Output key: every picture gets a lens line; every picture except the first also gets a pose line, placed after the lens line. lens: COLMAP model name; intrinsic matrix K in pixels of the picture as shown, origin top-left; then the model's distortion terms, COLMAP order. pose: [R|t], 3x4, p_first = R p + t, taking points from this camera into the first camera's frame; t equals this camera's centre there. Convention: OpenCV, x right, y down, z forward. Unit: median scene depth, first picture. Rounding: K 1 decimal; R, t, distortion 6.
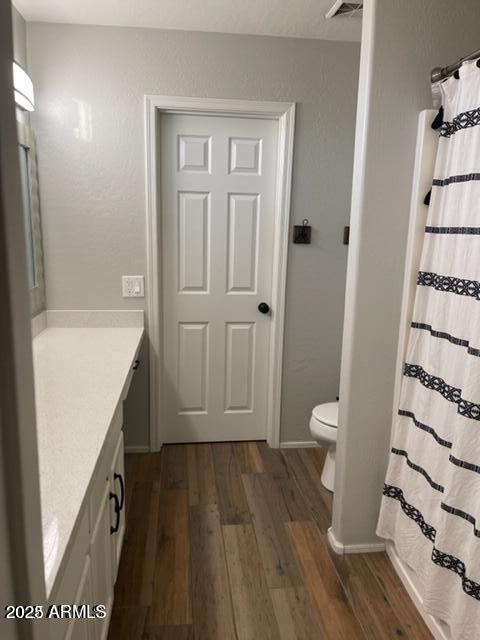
lens RADIAL K [[483.4, 0, 240.0], [0, 483.4, 320.0], [0, 0, 1]] dist [0.077683, -0.098680]
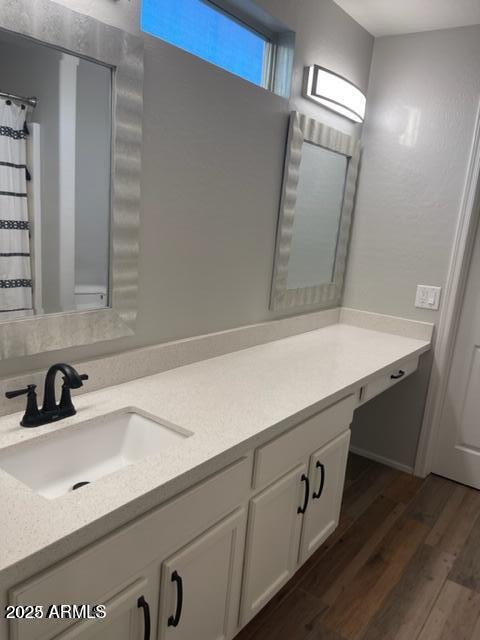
lens RADIAL K [[492.7, 0, 240.0], [0, 492.7, 320.0], [0, 0, 1]] dist [0.088876, -0.109071]
pose [[0.725996, 0.176239, -0.664733, 0.179665], [-0.194606, 0.979744, 0.047216, -0.000200], [0.659589, 0.095083, 0.745588, 0.044187]]
